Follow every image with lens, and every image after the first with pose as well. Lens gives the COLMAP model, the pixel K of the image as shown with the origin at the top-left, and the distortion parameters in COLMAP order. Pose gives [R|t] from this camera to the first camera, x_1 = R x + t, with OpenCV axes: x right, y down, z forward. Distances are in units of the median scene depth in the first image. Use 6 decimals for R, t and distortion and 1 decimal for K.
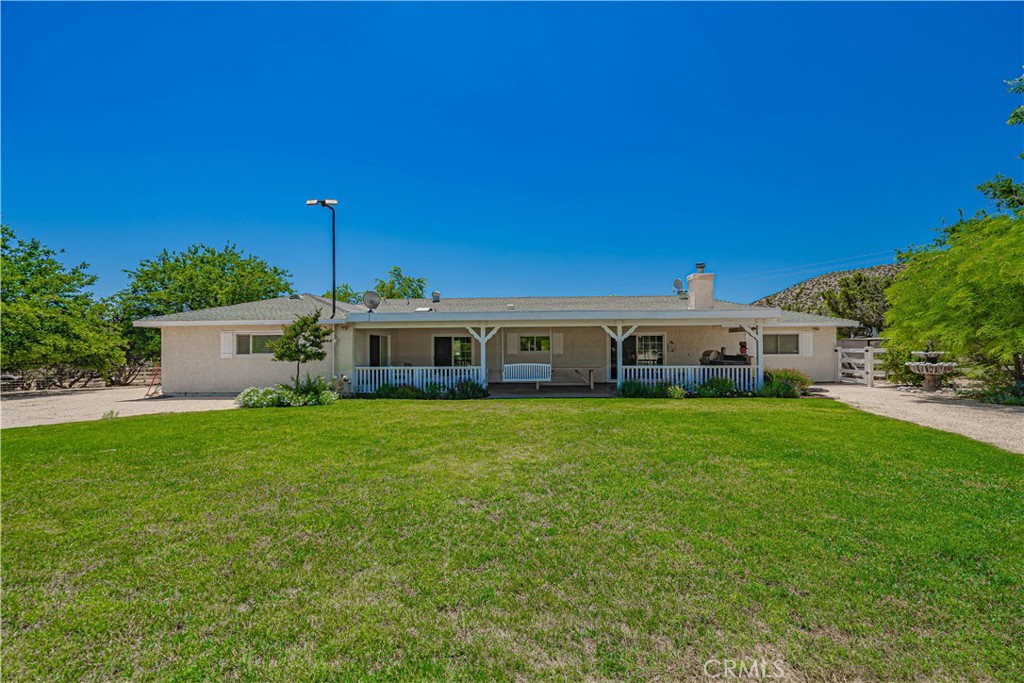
lens RADIAL K [[460.7, 0, 512.0], [0, 460.7, 341.5], [0, 0, 1]] dist [-0.009749, 0.004782]
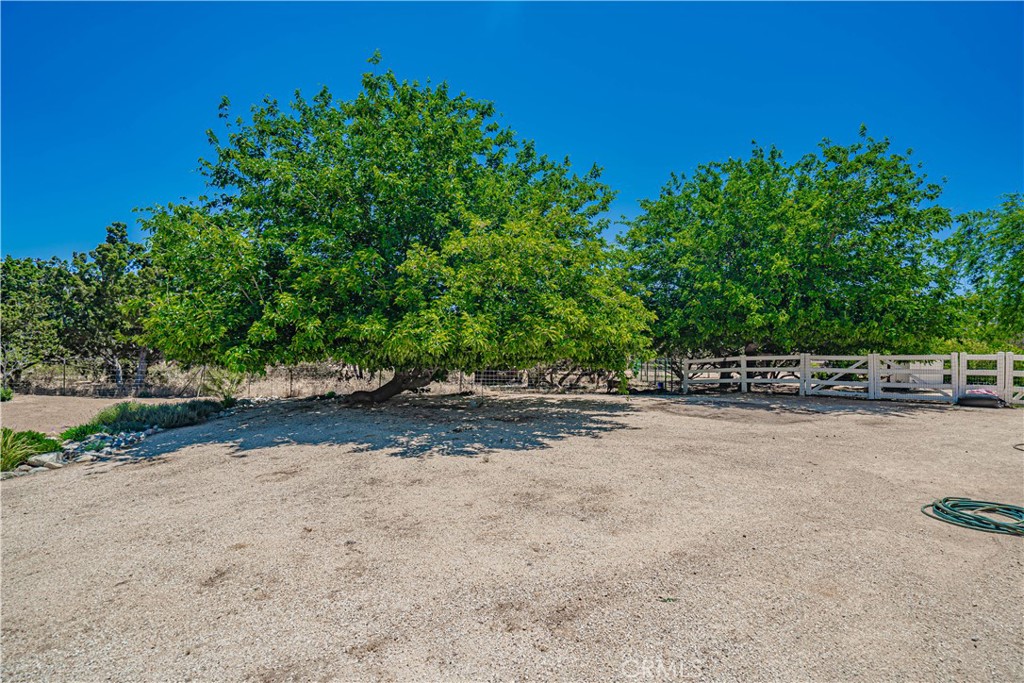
lens RADIAL K [[460.7, 0, 512.0], [0, 460.7, 341.5], [0, 0, 1]] dist [-0.009749, 0.004782]
pose [[0.677784, 0.017294, -0.735058, -0.694055], [0.001856, 0.999680, 0.025231, 0.014836], [0.735259, -0.018466, 0.677535, 0.648239]]
